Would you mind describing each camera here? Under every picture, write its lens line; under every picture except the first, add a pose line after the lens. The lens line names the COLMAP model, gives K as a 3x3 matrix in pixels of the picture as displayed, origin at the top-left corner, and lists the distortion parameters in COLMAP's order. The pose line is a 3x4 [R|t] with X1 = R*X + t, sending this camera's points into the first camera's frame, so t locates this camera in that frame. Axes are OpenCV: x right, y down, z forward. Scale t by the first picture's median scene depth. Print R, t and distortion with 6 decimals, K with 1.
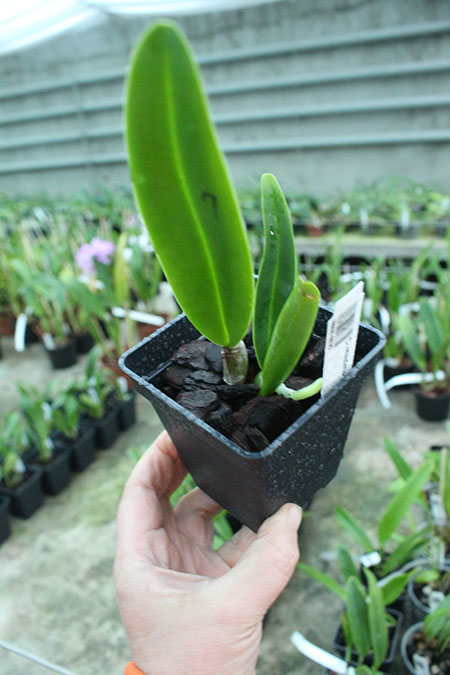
lens RADIAL K [[558.0, 0, 231.4], [0, 558.0, 338.0], [0, 0, 1]] dist [-0.165220, 0.128712]
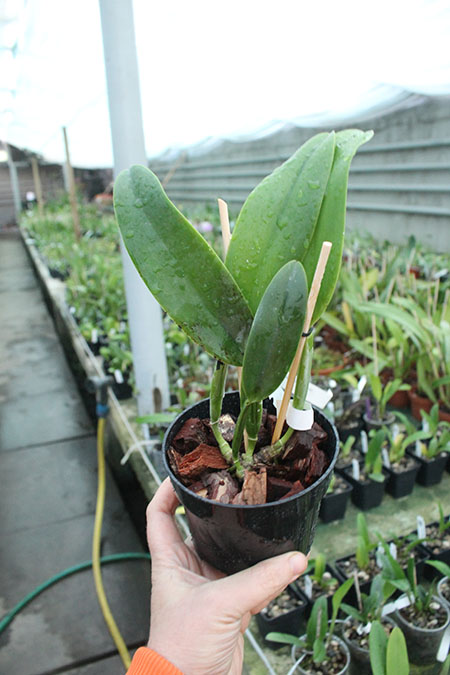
lens RADIAL K [[558.0, 0, 231.4], [0, 558.0, 338.0], [0, 0, 1]] dist [-0.165220, 0.128712]
pose [[0.727235, 0.264114, -0.633540, 1.321787], [-0.309201, 0.950106, 0.041156, 0.097544], [0.612800, 0.165961, 0.772615, -0.593868]]
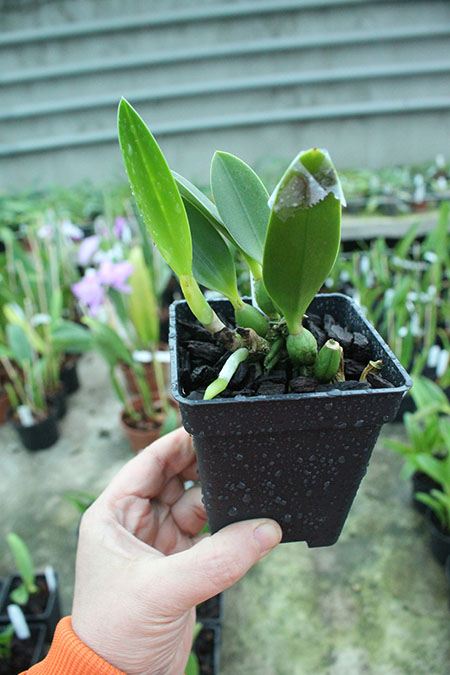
lens RADIAL K [[558.0, 0, 231.4], [0, 558.0, 338.0], [0, 0, 1]] dist [-0.165220, 0.128712]
pose [[0.907541, -0.175944, 0.381329, -0.216919], [0.170483, 0.984173, 0.048356, -0.050702], [-0.383802, 0.021125, 0.923174, 0.165657]]
